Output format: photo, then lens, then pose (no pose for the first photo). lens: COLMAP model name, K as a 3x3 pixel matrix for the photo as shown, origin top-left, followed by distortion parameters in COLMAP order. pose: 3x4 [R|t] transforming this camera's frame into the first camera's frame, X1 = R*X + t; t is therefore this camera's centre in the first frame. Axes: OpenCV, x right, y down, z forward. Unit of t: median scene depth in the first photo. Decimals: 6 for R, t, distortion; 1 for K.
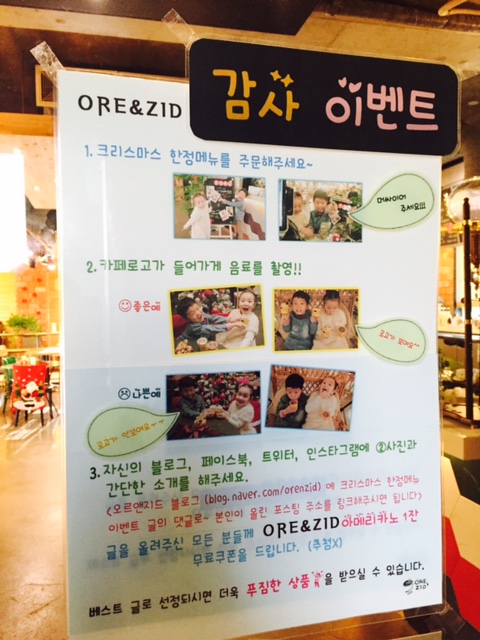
lens RADIAL K [[543.2, 0, 240.1], [0, 543.2, 319.5], [0, 0, 1]] dist [0.005679, -0.002389]
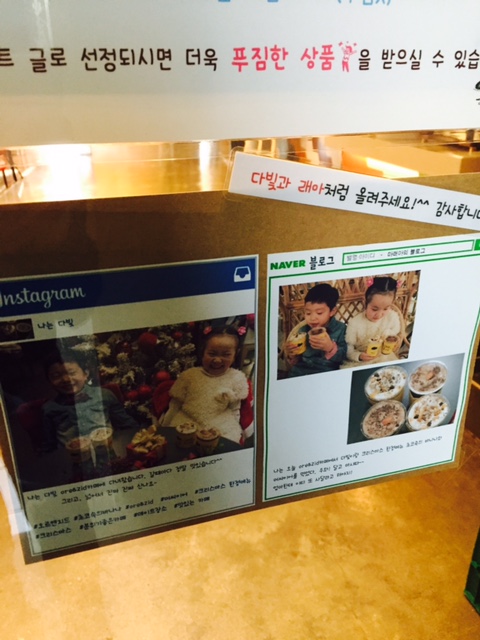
lens RADIAL K [[543.2, 0, 239.7], [0, 543.2, 319.7], [0, 0, 1]] dist [0.005679, -0.002389]
pose [[0.999046, -0.013182, 0.041640, -0.007253], [-0.004180, 0.920134, 0.391582, 0.516403], [-0.043476, -0.391383, 0.919200, 0.333711]]
